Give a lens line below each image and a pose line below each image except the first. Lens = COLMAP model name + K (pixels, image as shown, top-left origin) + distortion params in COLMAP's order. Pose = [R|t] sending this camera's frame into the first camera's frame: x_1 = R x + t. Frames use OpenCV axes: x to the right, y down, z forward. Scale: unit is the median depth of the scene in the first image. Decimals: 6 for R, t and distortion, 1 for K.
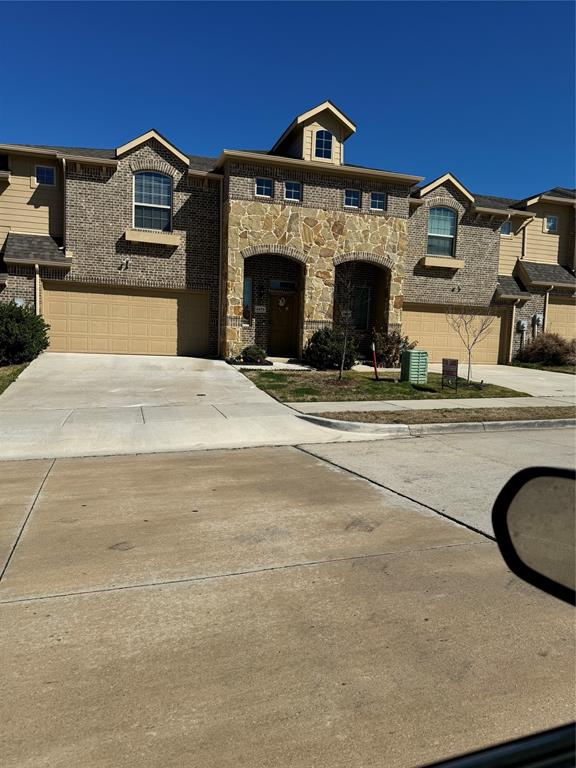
lens RADIAL K [[537.3, 0, 288.0], [0, 537.3, 384.0], [0, 0, 1]] dist [0.112503, -0.143851]
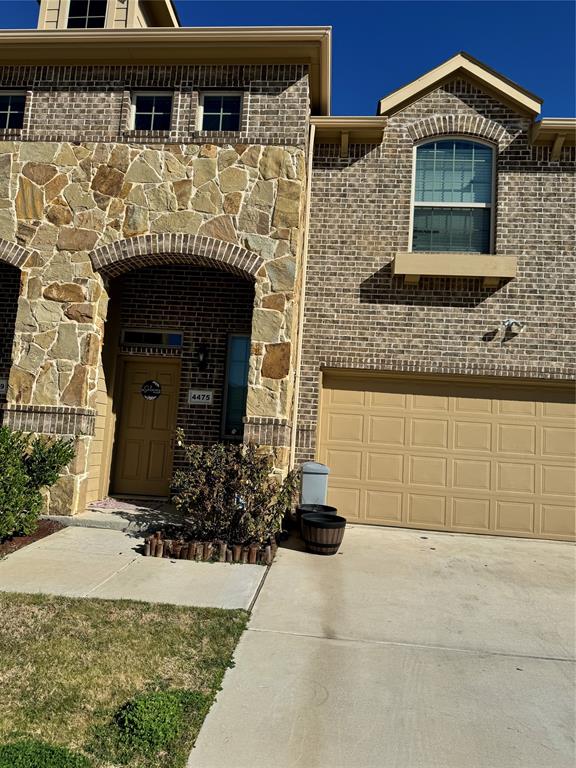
lens RADIAL K [[566.7, 0, 270.8], [0, 566.7, 382.6], [0, 0, 1]] dist [0.128830, -0.189250]
pose [[0.929149, -0.019456, -0.369194, 0.329356], [-0.055312, 0.980059, -0.190852, -0.061558], [0.365546, 0.197750, 0.909545, 0.630741]]
